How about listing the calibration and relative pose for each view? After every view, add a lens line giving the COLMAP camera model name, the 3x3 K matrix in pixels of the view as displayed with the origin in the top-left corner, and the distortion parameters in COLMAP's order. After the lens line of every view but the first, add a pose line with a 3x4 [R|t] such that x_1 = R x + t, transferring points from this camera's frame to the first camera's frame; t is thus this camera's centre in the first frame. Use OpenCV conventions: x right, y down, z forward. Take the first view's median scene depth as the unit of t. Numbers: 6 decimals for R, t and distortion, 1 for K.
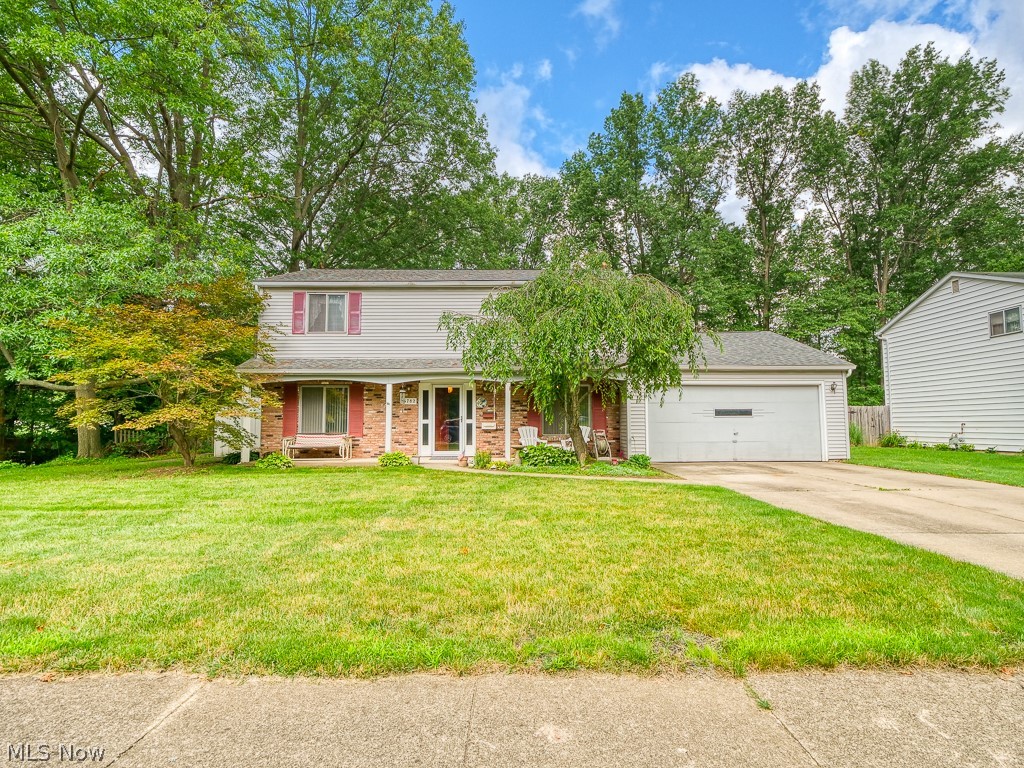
lens RADIAL K [[510.1, 0, 516.0], [0, 510.1, 385.9], [0, 0, 1]] dist [-0.009079, -0.001248]
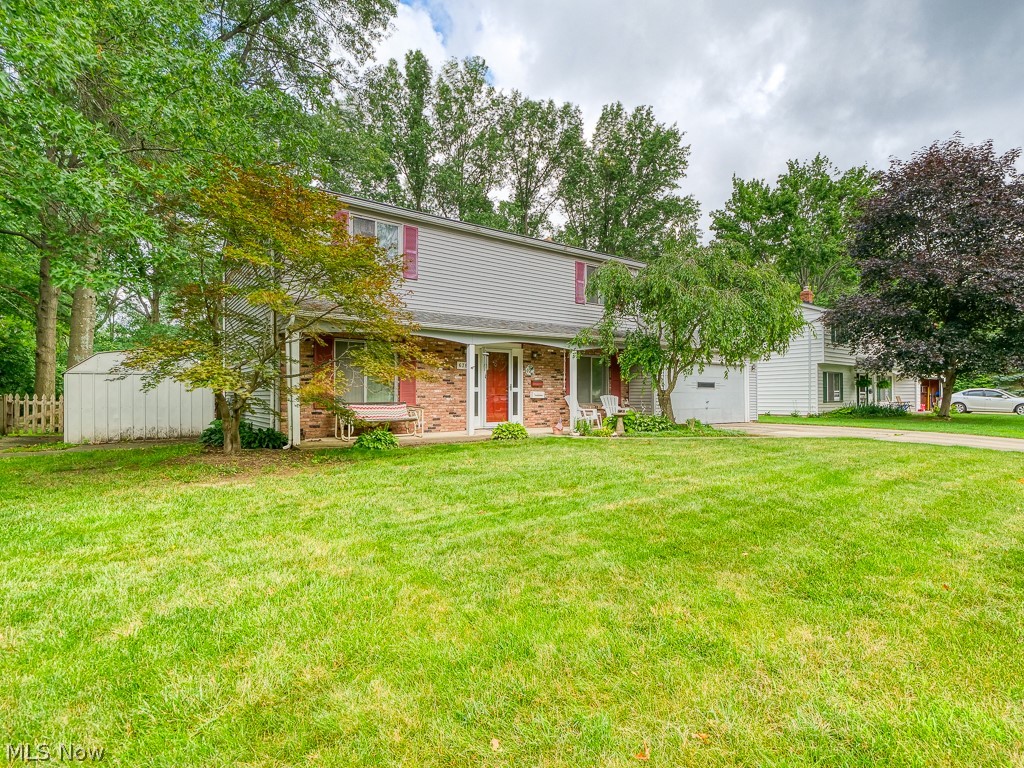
lens RADIAL K [[510.1, 0, 515.3], [0, 510.1, 392.3], [0, 0, 1]] dist [-0.009079, -0.001248]
pose [[0.805088, 0.006837, 0.593116, -0.654273], [-0.047094, 0.997514, 0.052427, 0.025400], [-0.591283, -0.070140, 0.803409, 0.250631]]
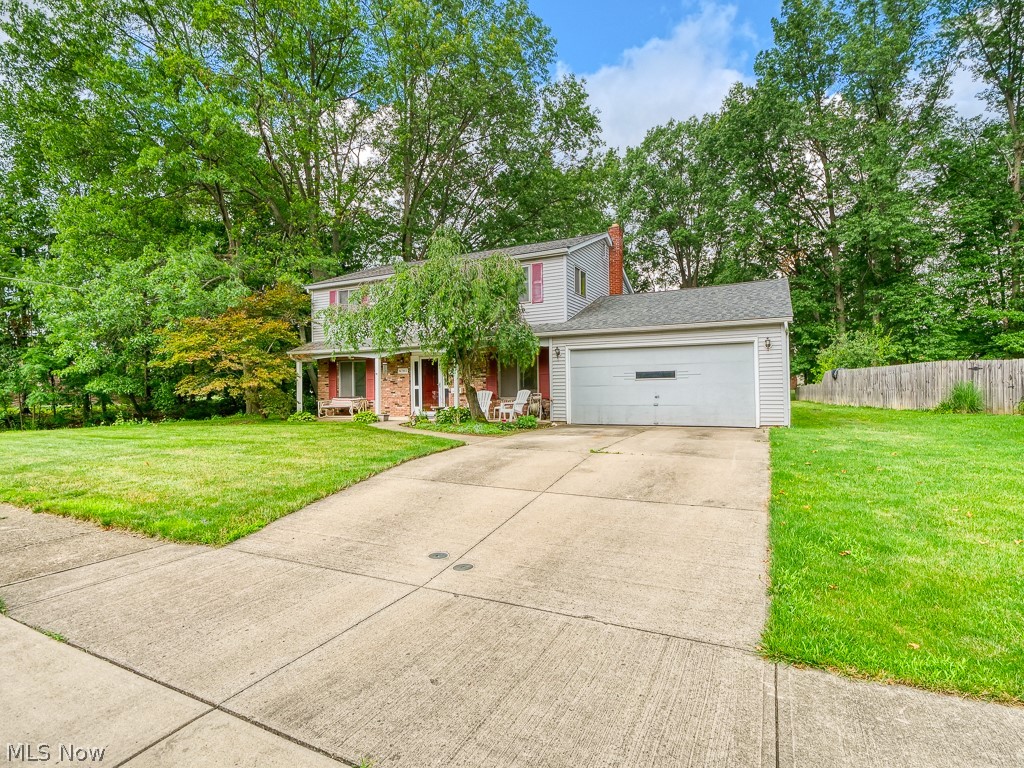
lens RADIAL K [[510.1, 0, 506.3], [0, 510.1, 385.1], [0, 0, 1]] dist [-0.009079, -0.001248]
pose [[0.892705, -0.012459, -0.450469, 0.569298], [0.043131, 0.997391, 0.057888, 0.003259], [0.448572, -0.071106, 0.890913, 0.009002]]
